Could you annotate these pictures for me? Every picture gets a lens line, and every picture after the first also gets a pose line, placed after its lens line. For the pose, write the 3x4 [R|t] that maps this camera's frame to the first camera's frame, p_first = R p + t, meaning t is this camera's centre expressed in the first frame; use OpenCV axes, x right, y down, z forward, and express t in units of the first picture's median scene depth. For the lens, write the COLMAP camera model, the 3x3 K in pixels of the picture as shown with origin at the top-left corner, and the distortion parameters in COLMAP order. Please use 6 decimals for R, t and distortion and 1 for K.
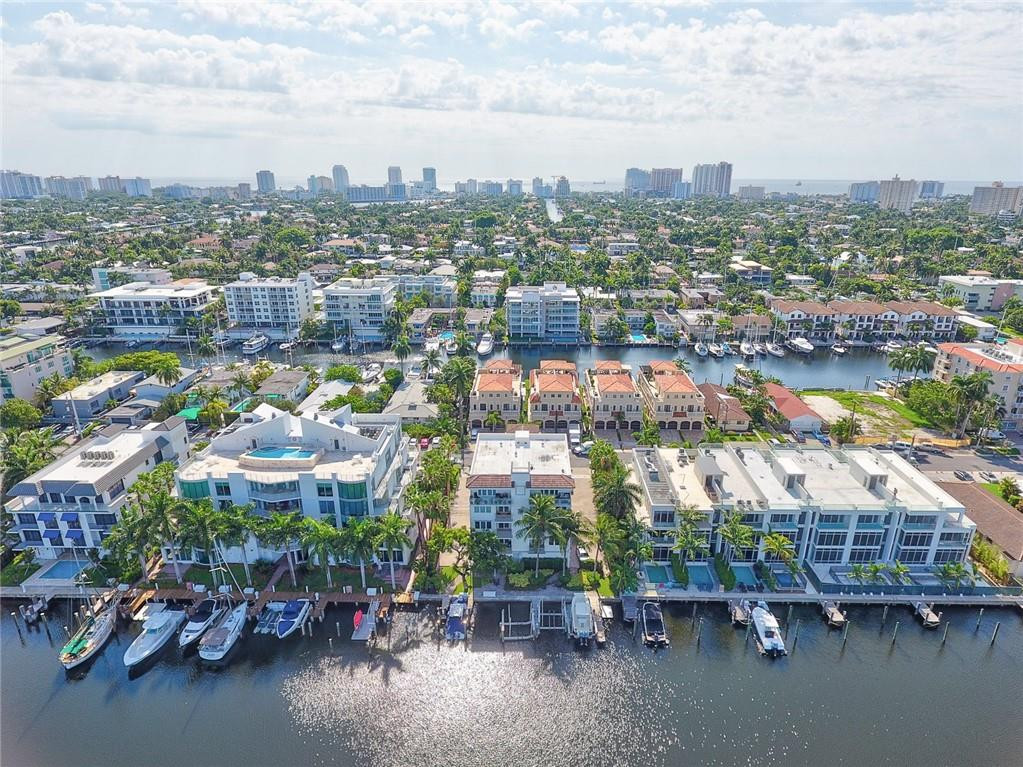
lens RADIAL K [[598.7, 0, 530.6], [0, 598.7, 392.7], [0, 0, 1]] dist [0.003235, -0.013167]
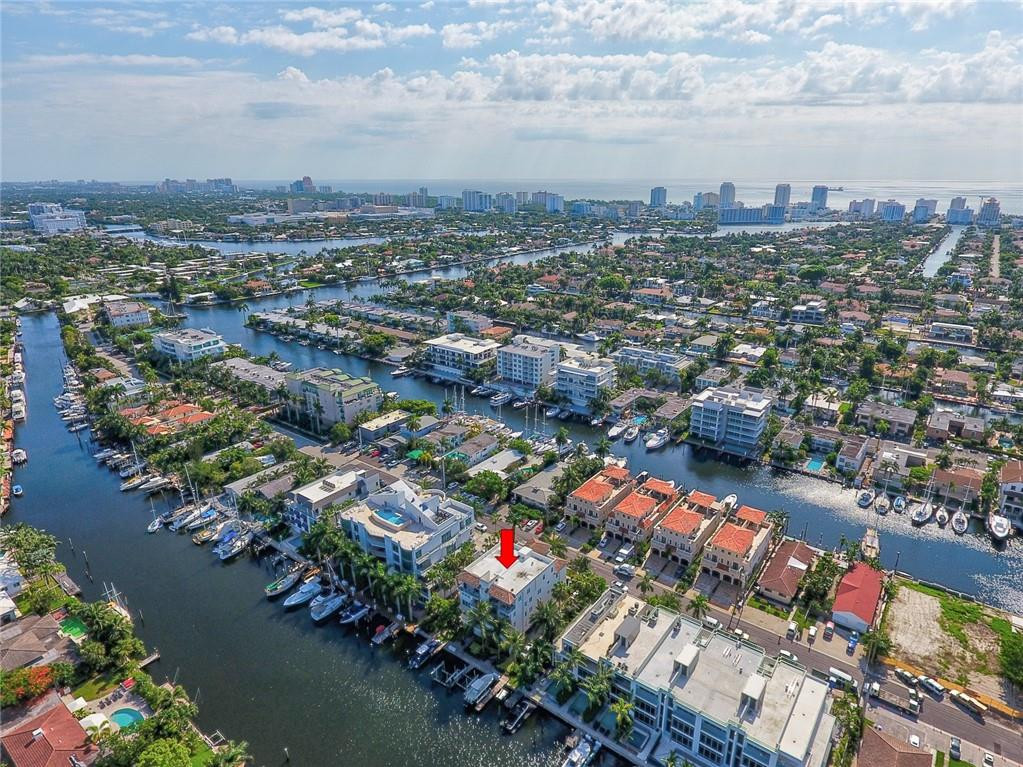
lens RADIAL K [[601.1, 0, 530.1], [0, 601.1, 387.9], [0, 0, 1]] dist [-0.004939, -0.002593]
pose [[0.808604, 0.189177, -0.557110, 0.781188], [-0.194649, 0.979592, 0.050119, -0.417120], [0.555222, 0.067914, 0.828925, -0.212335]]
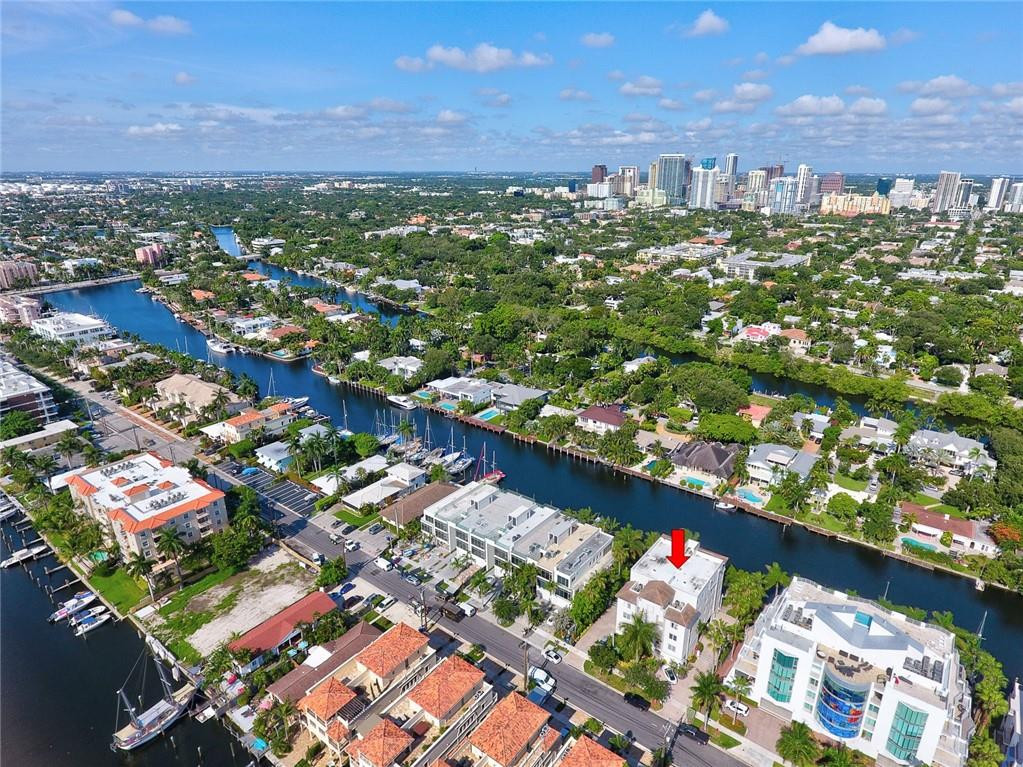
lens RADIAL K [[601.1, 0, 530.1], [0, 601.1, 387.9], [0, 0, 1]] dist [-0.004939, -0.002593]
pose [[-0.808540, -0.208253, 0.550358, -0.426922], [0.194640, 0.787985, 0.584119, -1.121810], [-0.555318, 0.579405, -0.596583, 1.834241]]
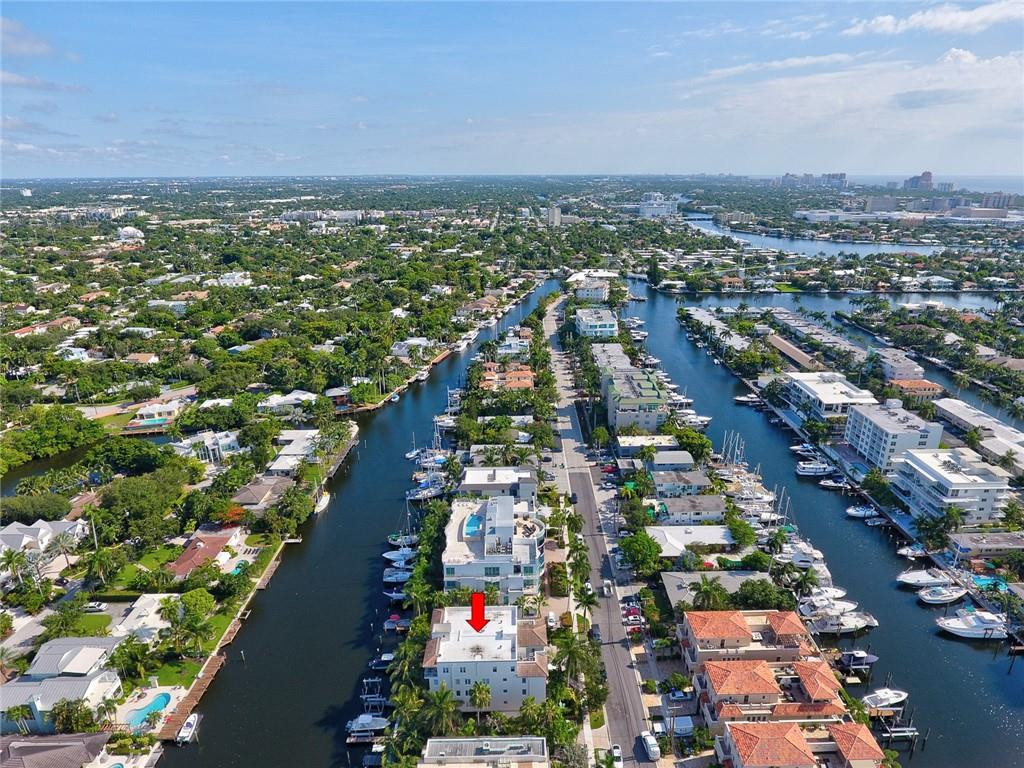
lens RADIAL K [[615.2, 0, 530.3], [0, 615.2, 369.9], [0, 0, 1]] dist [-0.006723, 0.002079]
pose [[0.027342, 0.301202, -0.953168, 1.070551], [-0.338284, 0.900053, 0.274714, -0.797752], [0.940647, 0.314931, 0.126501, 0.797692]]
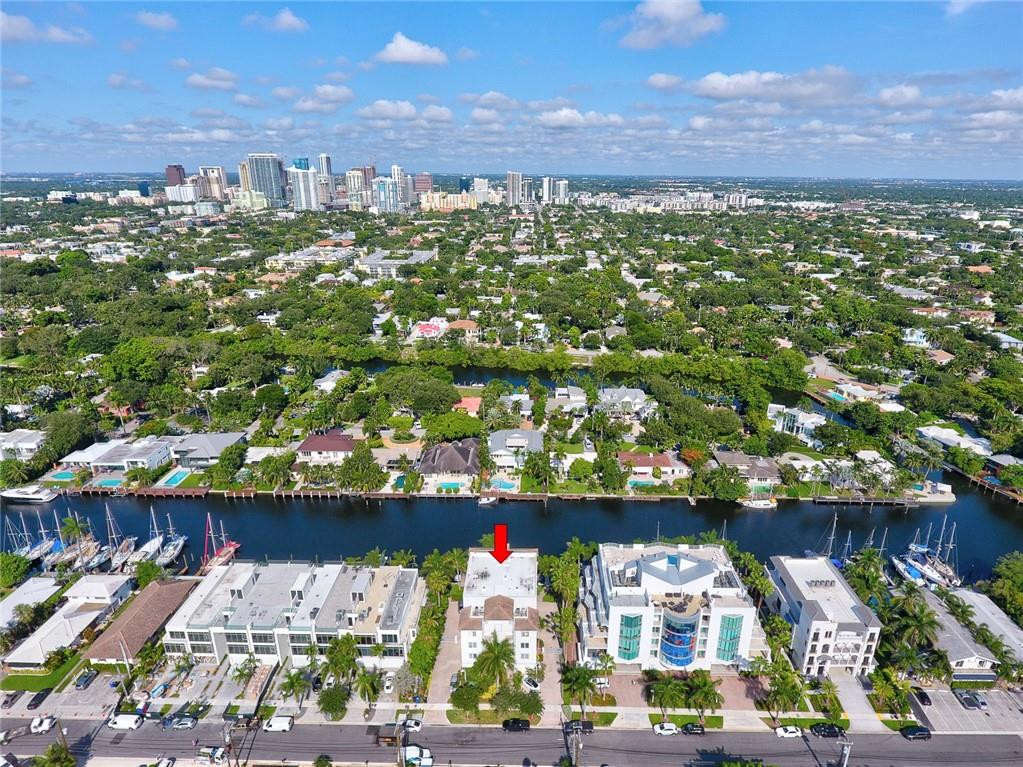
lens RADIAL K [[601.1, 0, 530.1], [0, 601.1, 387.9], [0, 0, 1]] dist [-0.004939, -0.002593]
pose [[-0.999930, -0.011644, -0.002144, -0.073956], [-0.010320, 0.768411, 0.639874, -1.121743], [-0.005803, 0.639851, -0.768477, 1.833737]]
